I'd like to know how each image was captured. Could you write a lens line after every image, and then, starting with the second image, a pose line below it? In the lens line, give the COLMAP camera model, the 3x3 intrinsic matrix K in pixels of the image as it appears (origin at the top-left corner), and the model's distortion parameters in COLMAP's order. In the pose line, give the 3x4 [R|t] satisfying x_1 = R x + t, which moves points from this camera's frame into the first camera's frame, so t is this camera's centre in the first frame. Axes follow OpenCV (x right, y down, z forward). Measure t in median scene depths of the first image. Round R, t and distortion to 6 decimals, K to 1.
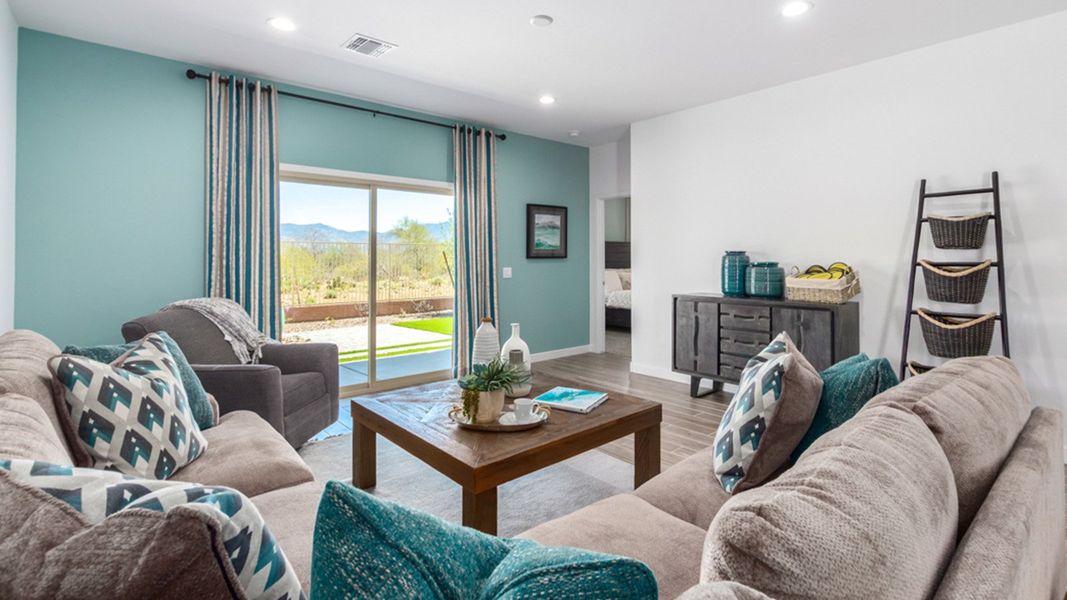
lens RADIAL K [[497.0, 0, 514.7], [0, 497.0, 261.7], [0, 0, 1]] dist [-0.002016, -0.000978]
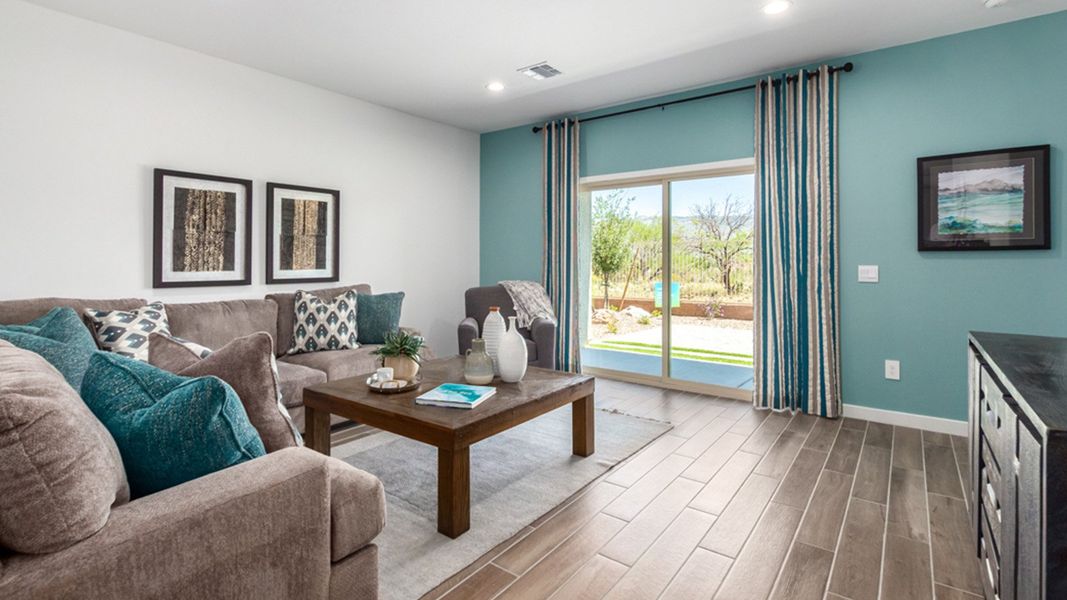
lens RADIAL K [[497.0, 0, 535.3], [0, 497.0, 258.8], [0, 0, 1]] dist [-0.002016, -0.000978]
pose [[0.236913, -0.001890, -0.971529, 0.629805], [-0.000343, 0.999998, -0.002029, 0.005356], [0.971531, 0.000814, 0.236912, 0.537971]]
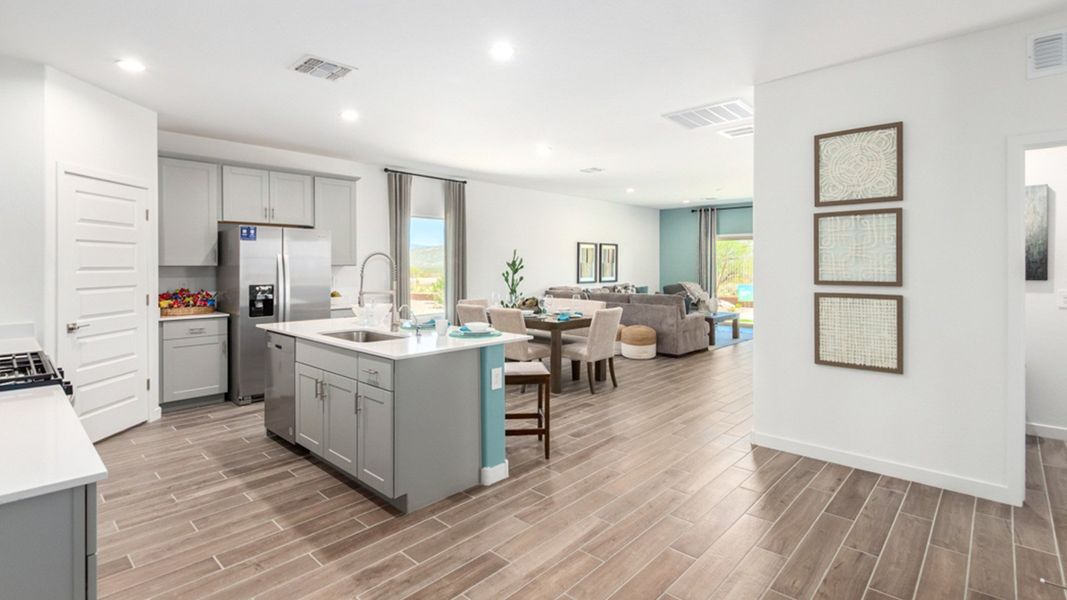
lens RADIAL K [[497.0, 0, 539.8], [0, 497.0, 273.3], [0, 0, 1]] dist [-0.002016, -0.000978]
pose [[0.128055, 0.018328, -0.991598, 1.885016], [-0.001171, 0.999831, 0.018329, -0.035513], [0.991766, -0.001186, 0.128054, -0.276584]]
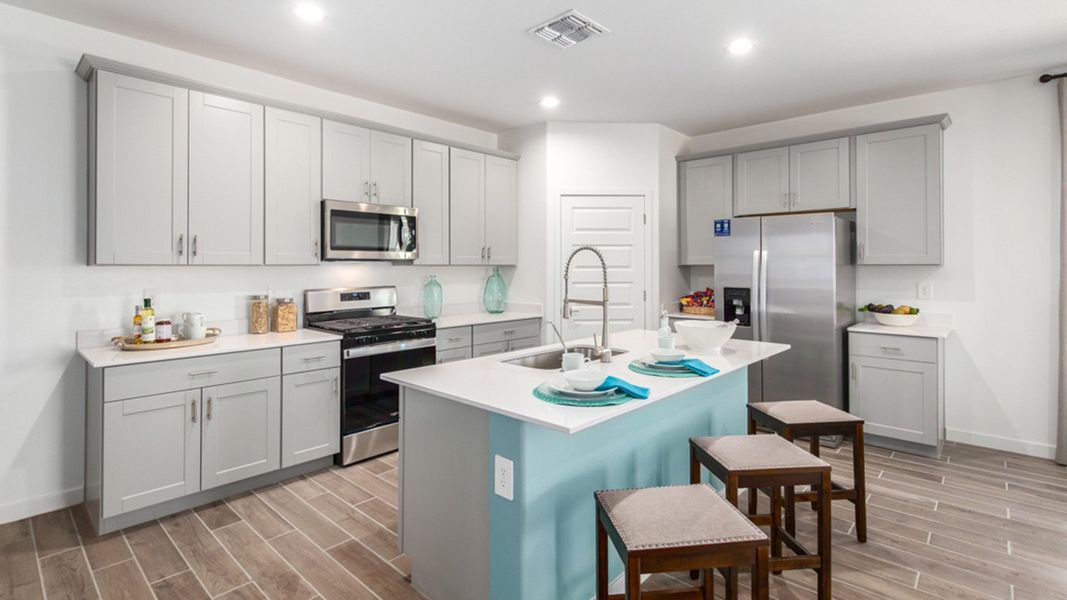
lens RADIAL K [[510.7, 0, 538.6], [0, 510.7, 258.3], [0, 0, 1]] dist [0.019624, -0.000757]
pose [[-0.992190, 0.000883, -0.124736, 1.224178], [0.001967, 0.999961, -0.008568, -0.036638], [0.124724, -0.008747, -0.992153, 0.135558]]
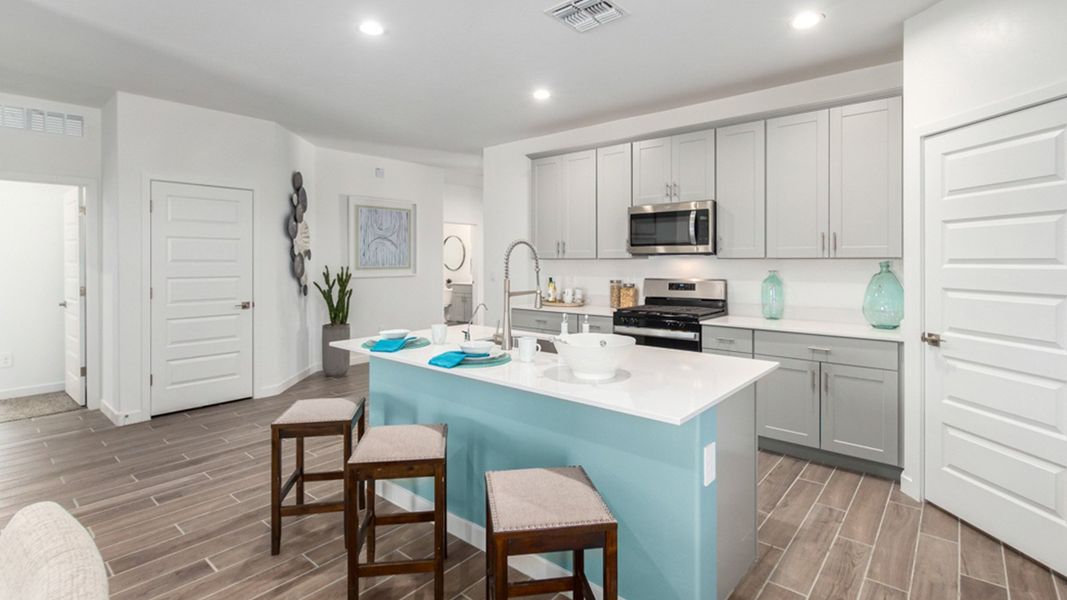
lens RADIAL K [[488.4, 0, 541.4], [0, 488.4, 263.5], [0, 0, 1]] dist [-0.005335, -0.000031]
pose [[-0.158149, -0.004544, 0.987405, 0.545438], [0.006856, 0.999960, 0.005700, -0.030848], [-0.987391, 0.007671, -0.158112, -0.357516]]
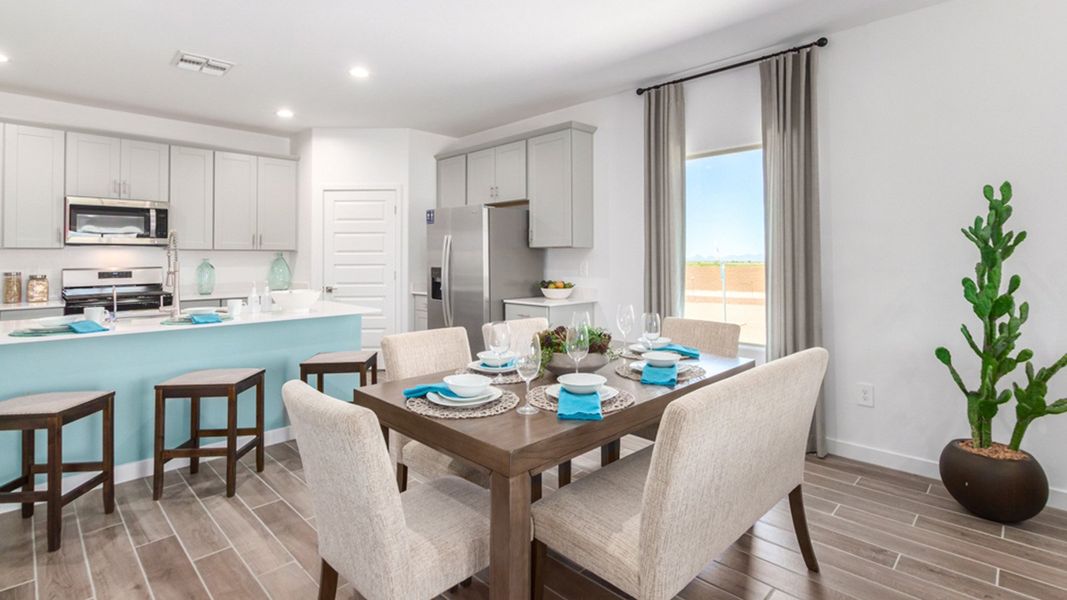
lens RADIAL K [[497.0, 0, 527.9], [0, 497.0, 248.0], [0, 0, 1]] dist [-0.002016, -0.000978]
pose [[-0.996094, 0.004840, -0.088164, 0.661045], [0.006152, 0.999874, -0.014612, -0.015476], [0.088082, -0.015098, -0.995999, 0.334512]]
